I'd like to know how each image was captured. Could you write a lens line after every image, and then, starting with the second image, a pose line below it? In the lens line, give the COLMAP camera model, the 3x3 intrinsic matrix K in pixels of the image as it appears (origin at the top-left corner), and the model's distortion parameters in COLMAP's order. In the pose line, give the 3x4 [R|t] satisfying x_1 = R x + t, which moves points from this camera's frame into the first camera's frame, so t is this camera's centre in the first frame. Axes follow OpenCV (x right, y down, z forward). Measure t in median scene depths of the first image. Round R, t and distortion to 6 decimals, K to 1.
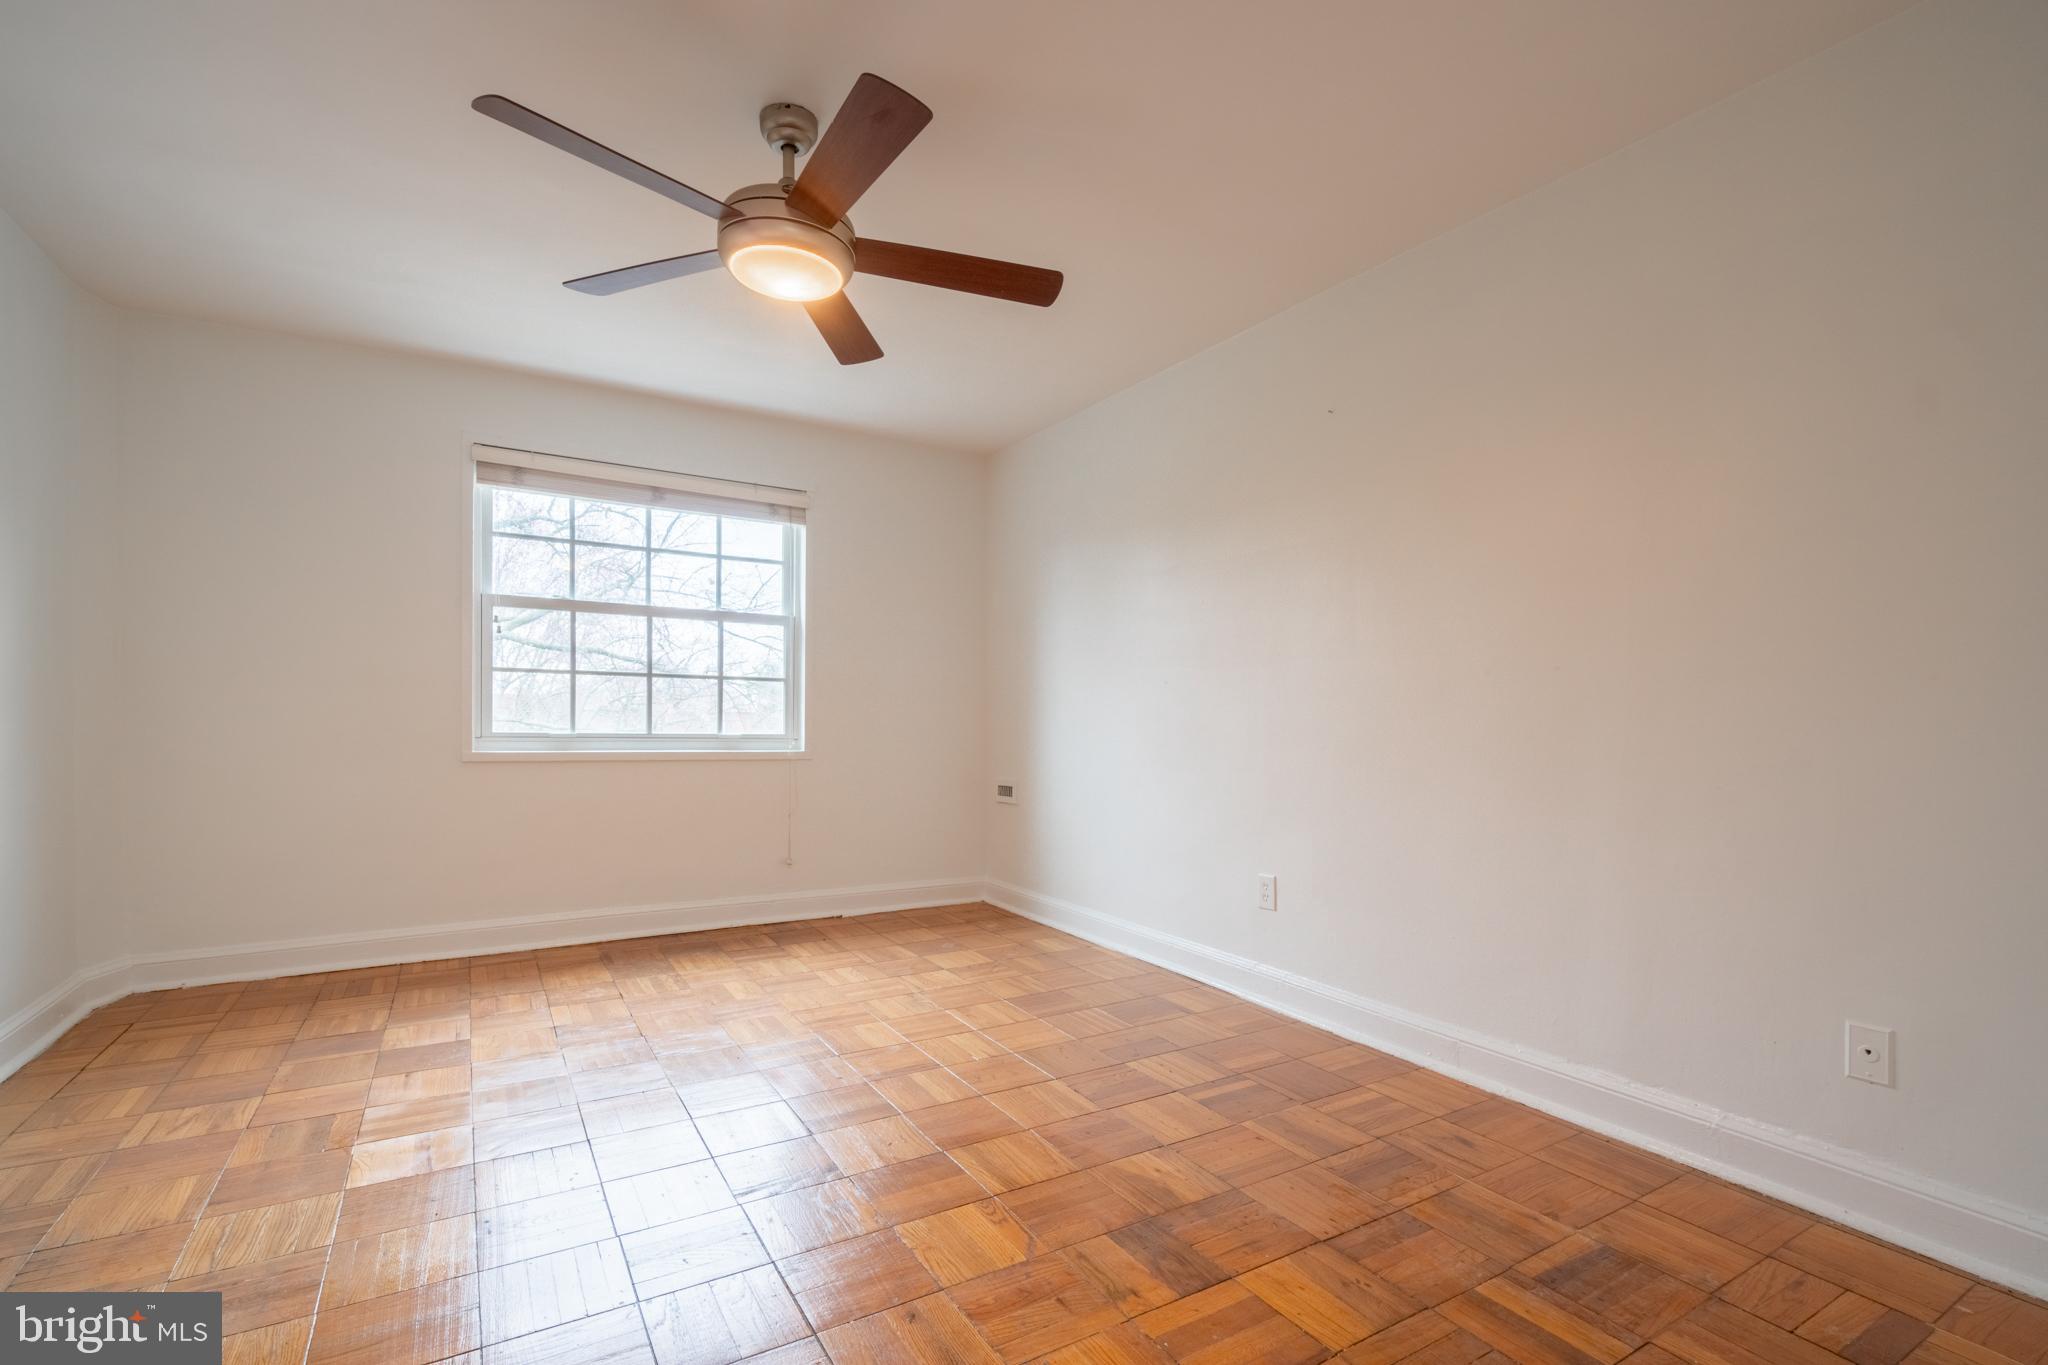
lens RADIAL K [[874.0, 0, 1023.9], [0, 874.0, 691.7], [0, 0, 1]] dist [-0.002744, -0.000113]
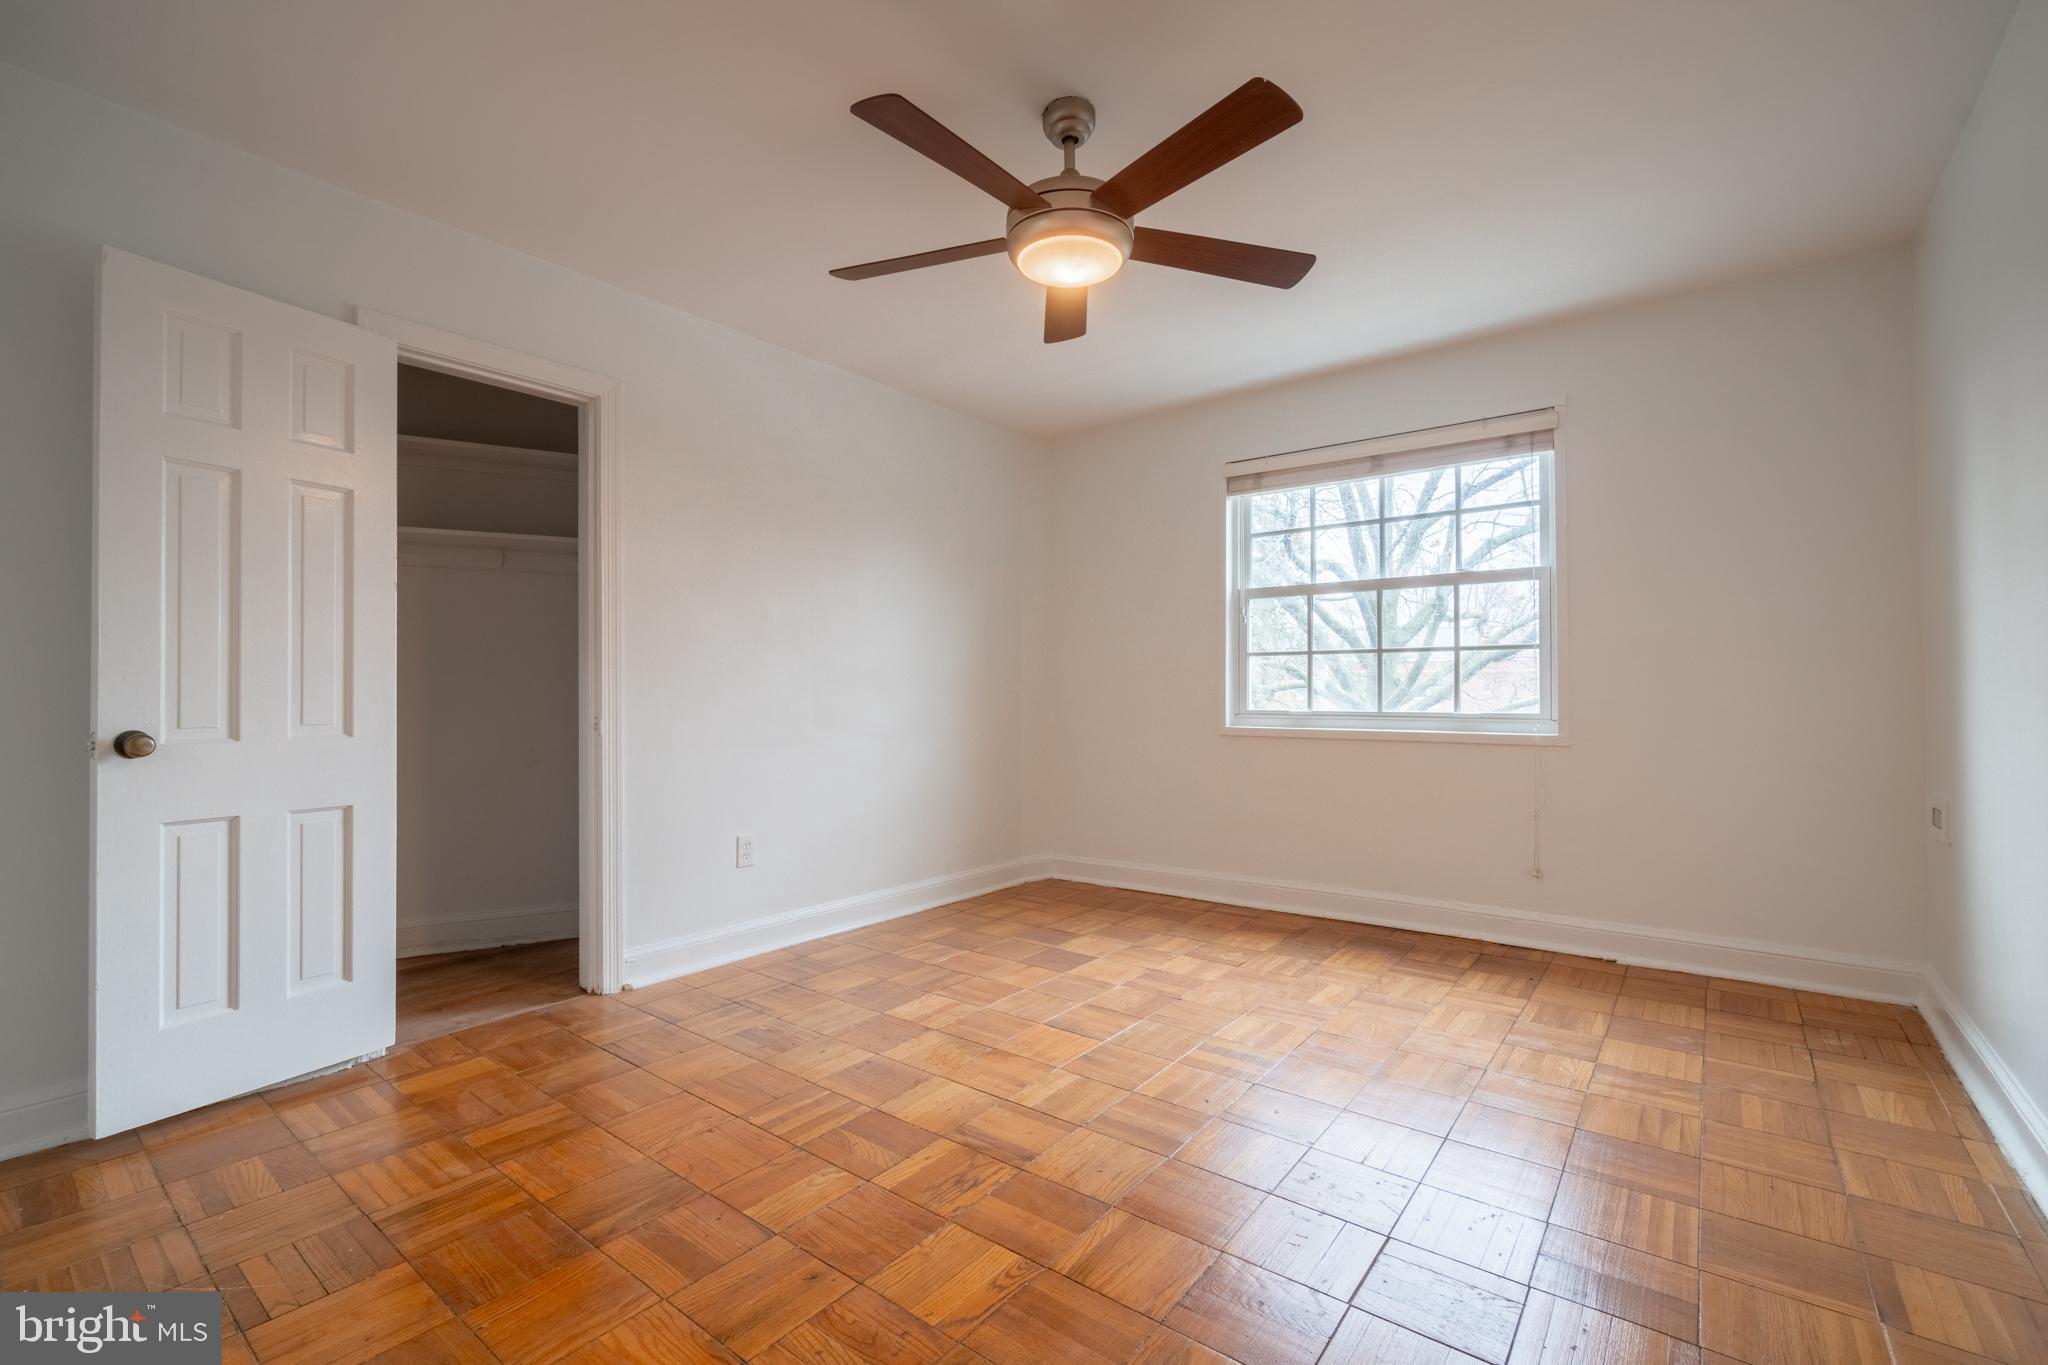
lens RADIAL K [[874.6, 0, 1024.6], [0, 874.6, 647.4], [0, 0, 1]] dist [-0.000490, 0.000006]
pose [[0.381771, -0.063316, -0.922086, 0.342991], [0.039205, 0.997862, -0.052288, 0.013409], [0.923425, -0.016189, 0.383438, 0.300667]]
